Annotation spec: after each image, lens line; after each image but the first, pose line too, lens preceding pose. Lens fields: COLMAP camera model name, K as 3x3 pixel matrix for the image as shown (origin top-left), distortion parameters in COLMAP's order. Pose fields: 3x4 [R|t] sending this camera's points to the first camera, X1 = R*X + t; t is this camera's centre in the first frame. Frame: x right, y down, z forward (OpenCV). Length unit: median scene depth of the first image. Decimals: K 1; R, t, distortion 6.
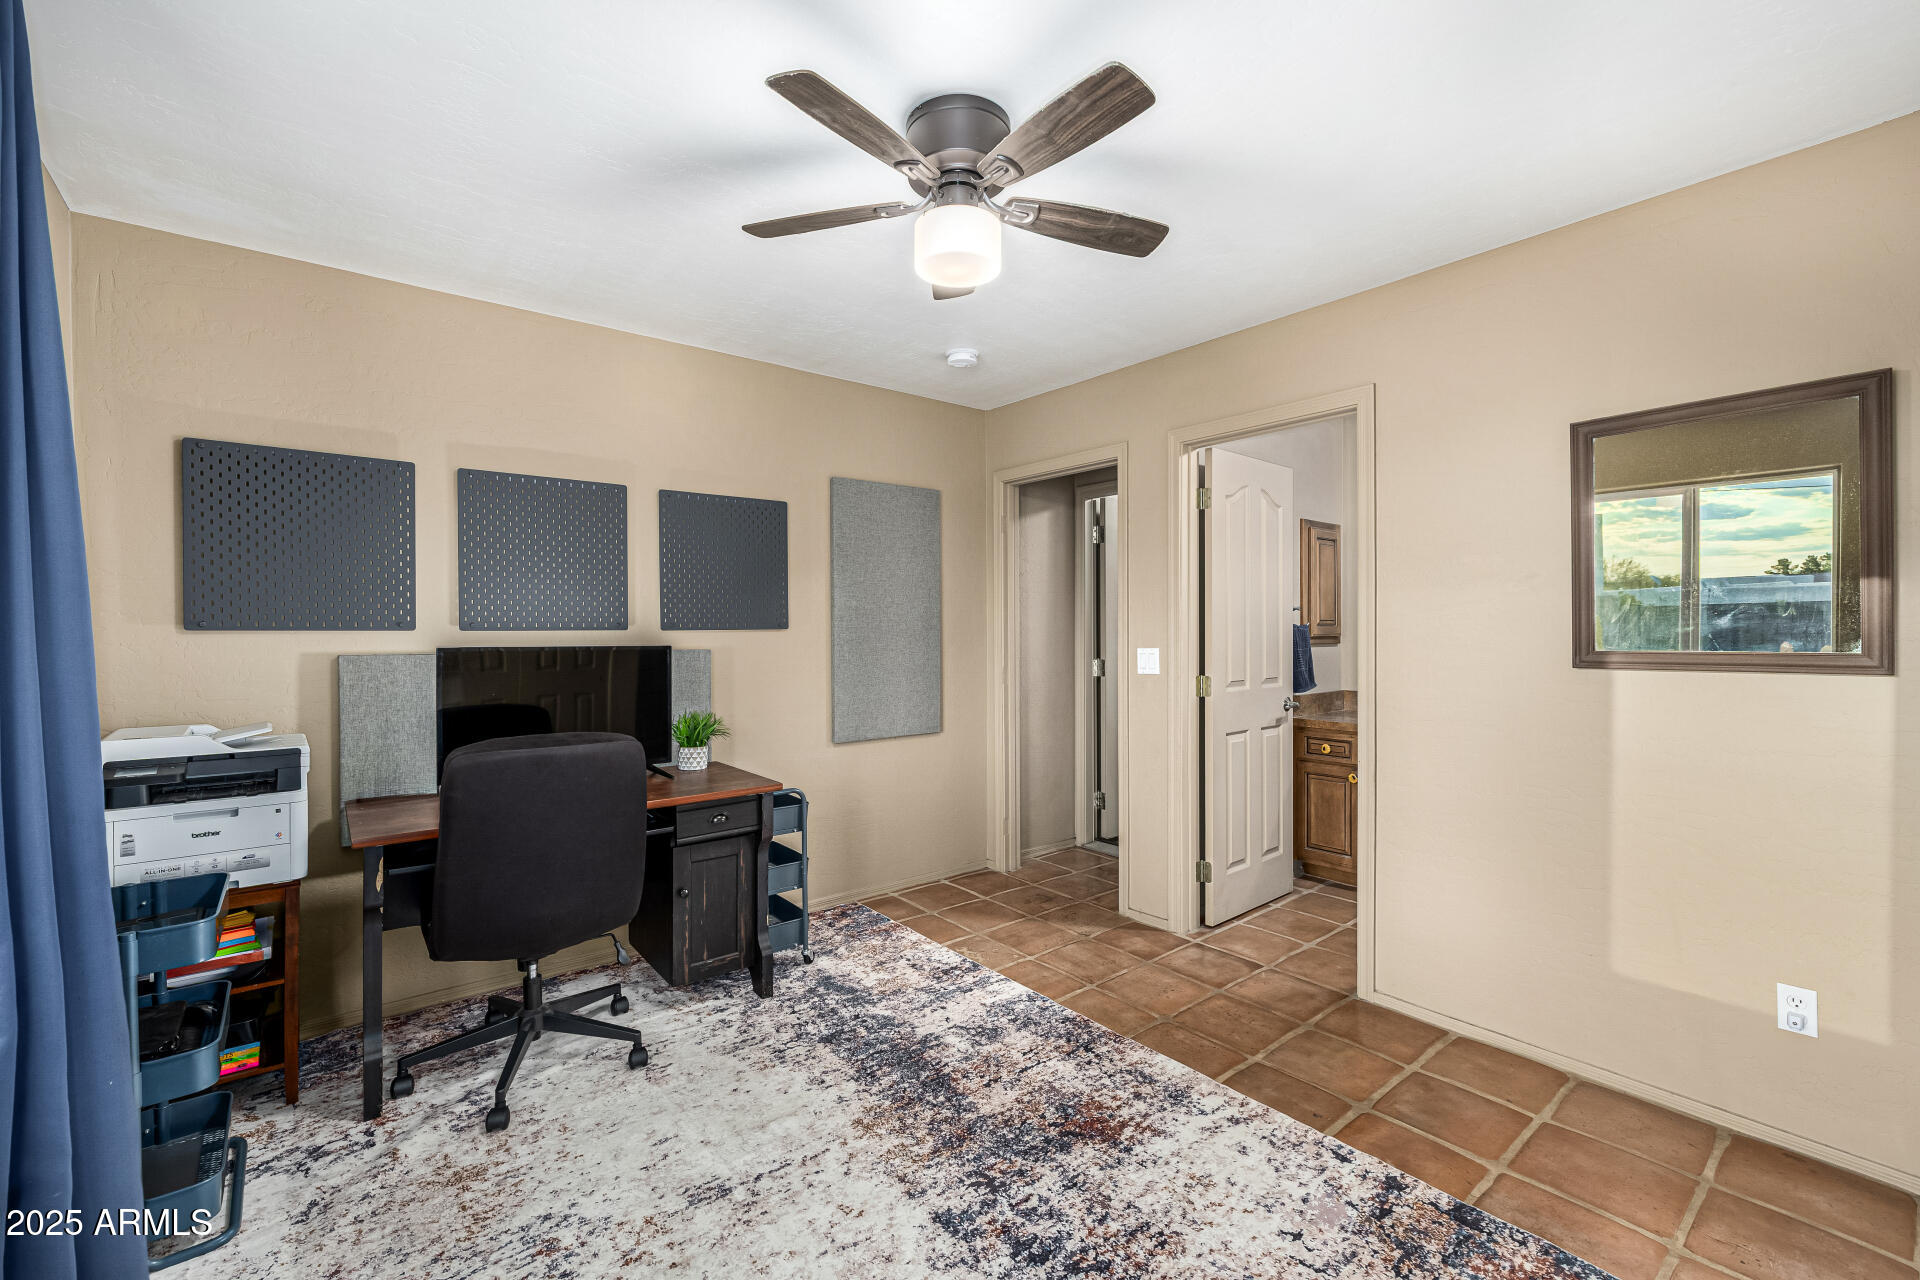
lens RADIAL K [[803.8, 0, 960.3], [0, 803.8, 632.4], [0, 0, 1]] dist [0.004045, -0.000313]
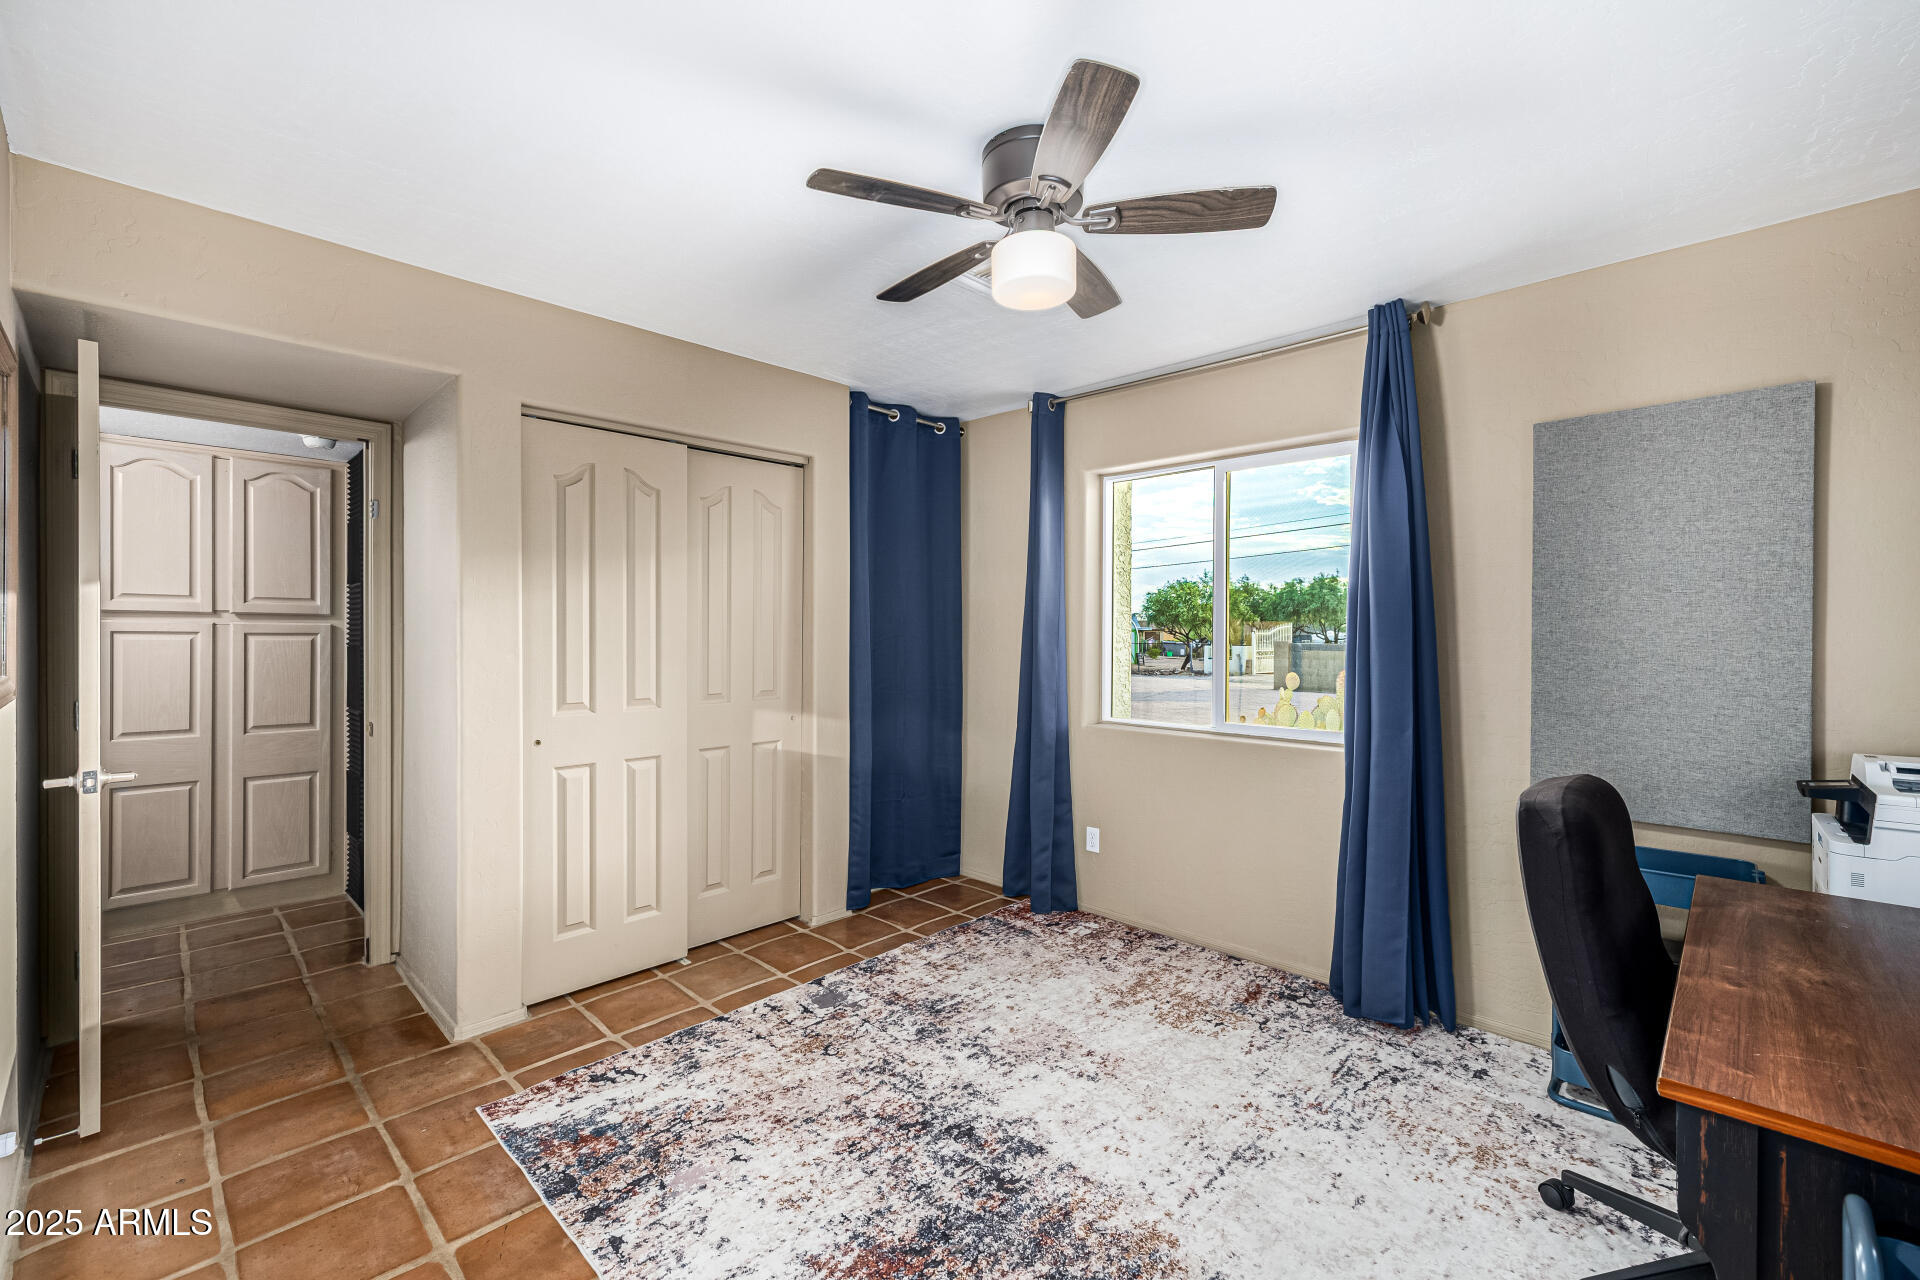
lens RADIAL K [[803.8, 0, 959.0], [0, 803.8, 636.7], [0, 0, 1]] dist [0.004045, -0.000313]
pose [[-0.992600, -0.000267, -0.121431, 0.219849], [-0.001658, 0.999934, 0.011358, -0.028067], [0.121420, 0.011475, -0.992535, 2.046584]]
